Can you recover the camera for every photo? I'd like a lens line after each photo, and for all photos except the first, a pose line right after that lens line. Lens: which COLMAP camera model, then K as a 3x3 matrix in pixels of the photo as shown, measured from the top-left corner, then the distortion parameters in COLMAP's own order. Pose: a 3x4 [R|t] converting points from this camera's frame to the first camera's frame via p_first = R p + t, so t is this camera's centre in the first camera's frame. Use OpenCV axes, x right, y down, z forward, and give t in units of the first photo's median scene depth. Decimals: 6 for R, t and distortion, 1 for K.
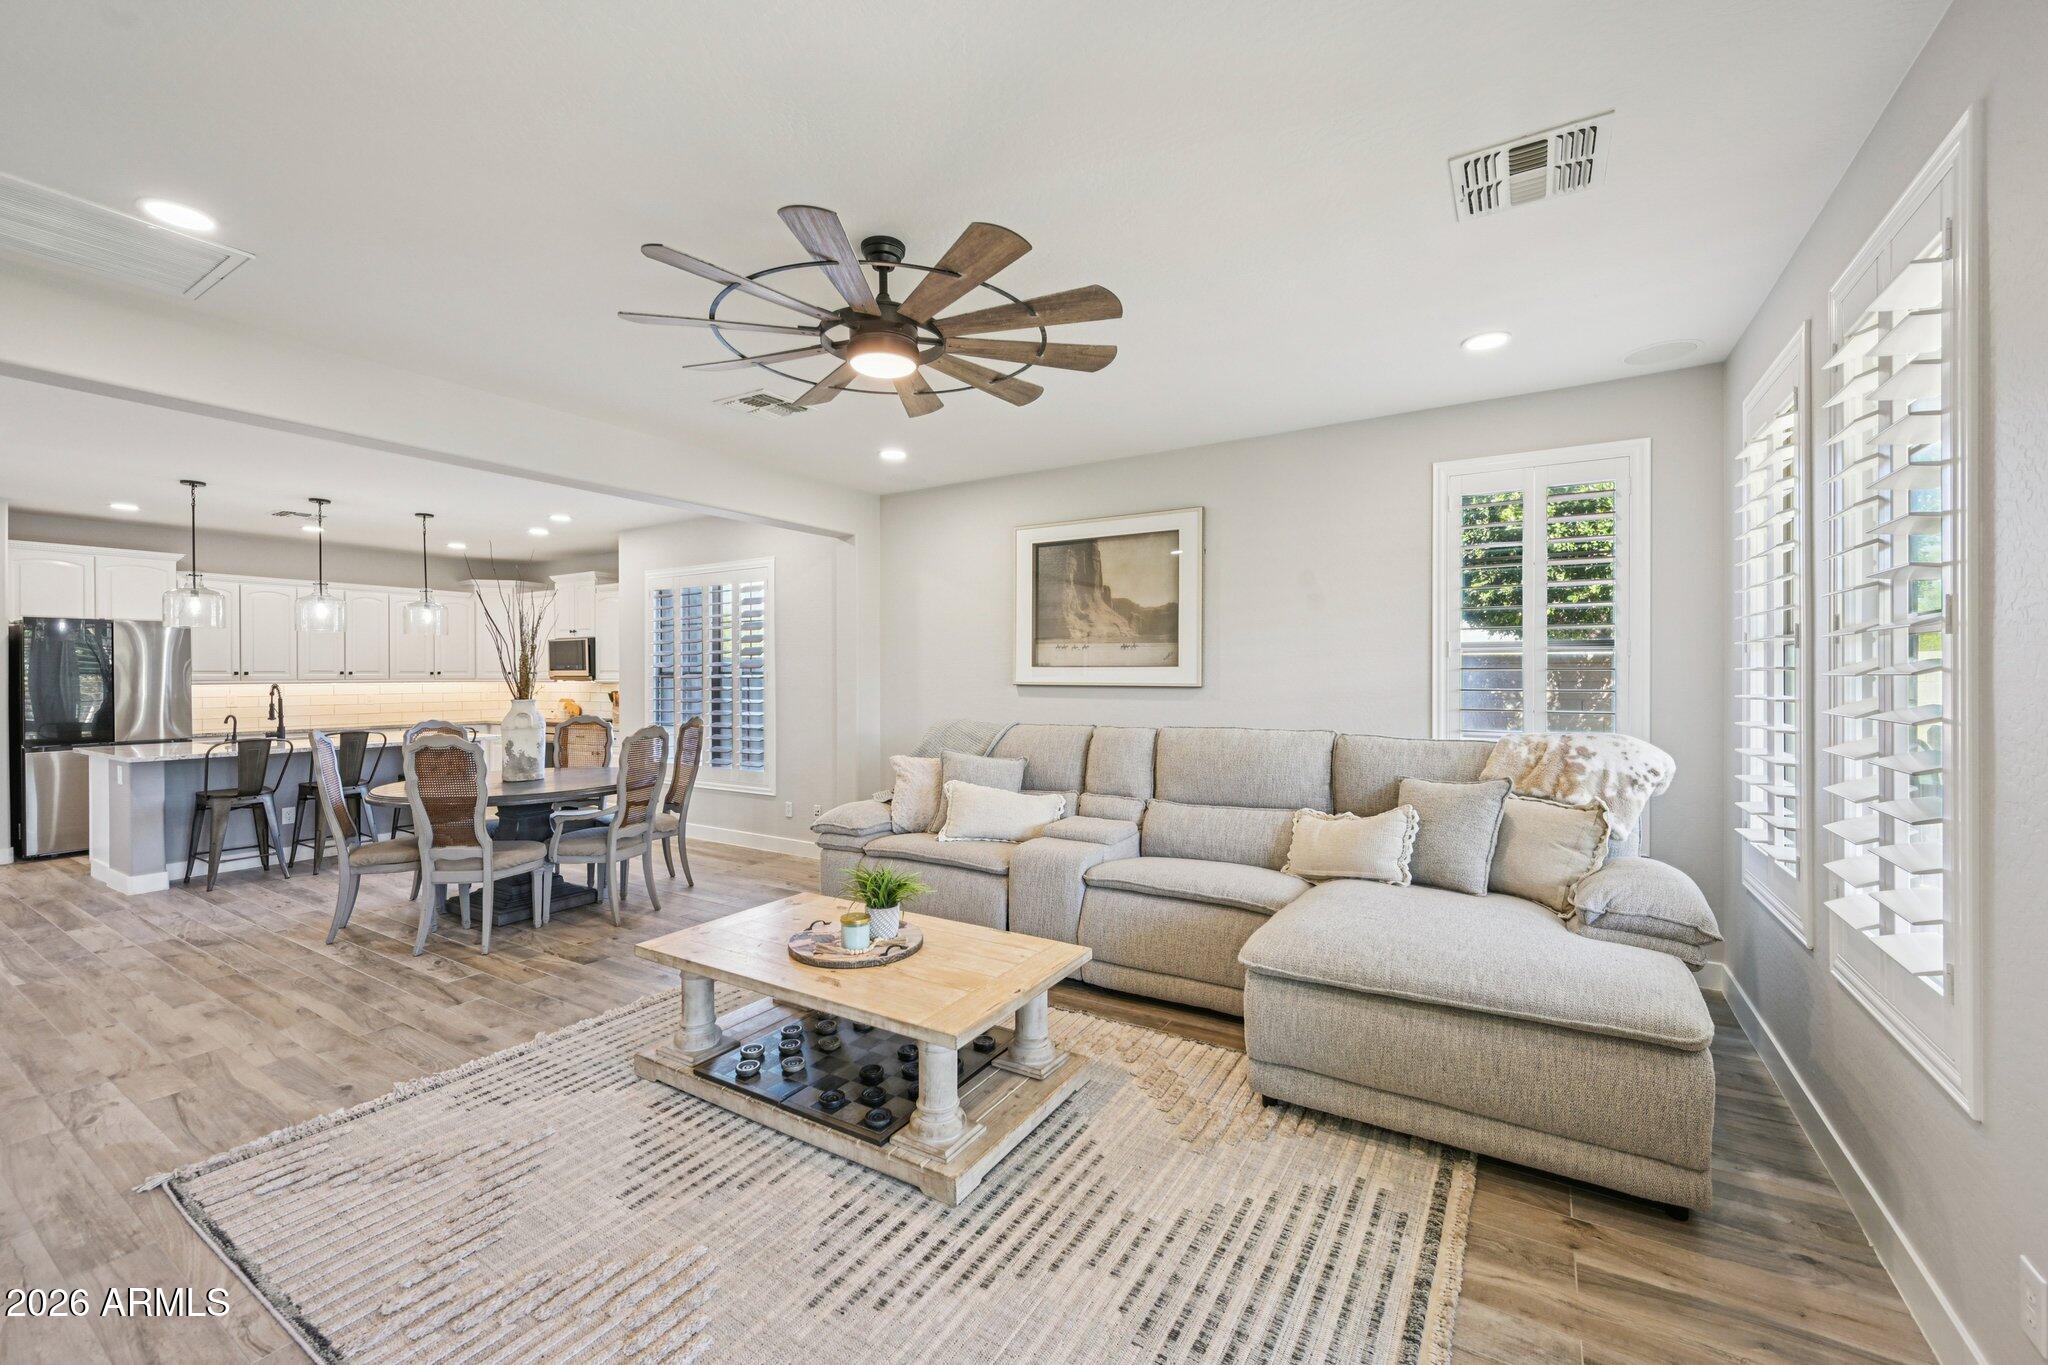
lens RADIAL K [[813.0, 0, 977.7], [0, 813.0, 673.1], [0, 0, 1]] dist [0.001218, 0.000024]
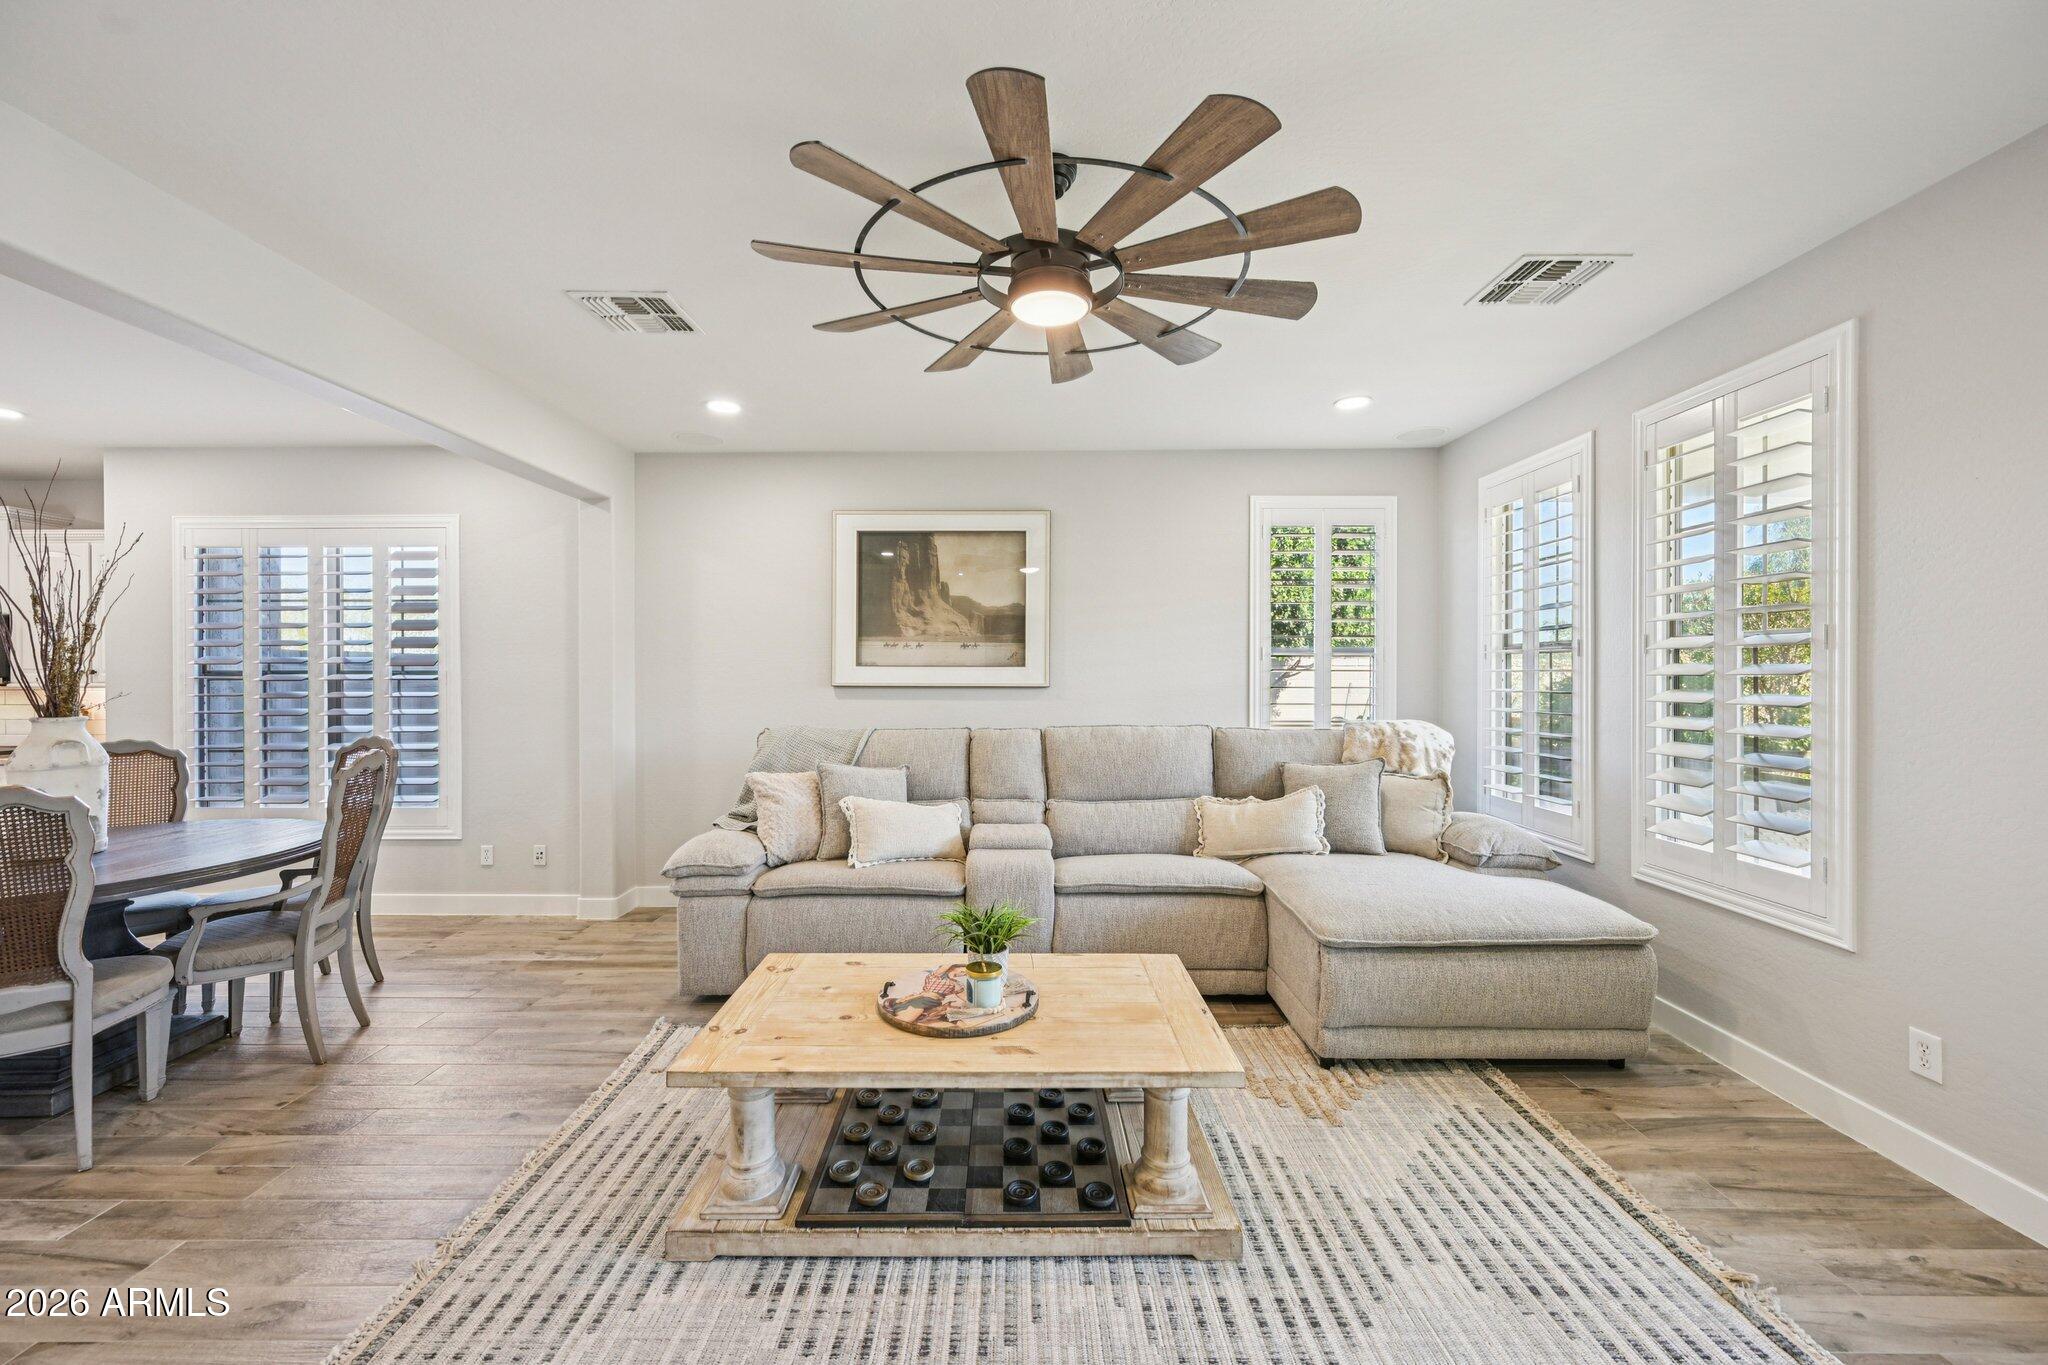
lens RADIAL K [[813.0, 0, 1020.8], [0, 813.0, 676.9], [0, 0, 1]] dist [0.001218, 0.000024]
pose [[0.848203, -0.001111, 0.529671, -0.419091], [-0.001147, 0.999992, 0.003935, 0.000434], [-0.529670, -0.003945, 0.848194, 0.210594]]
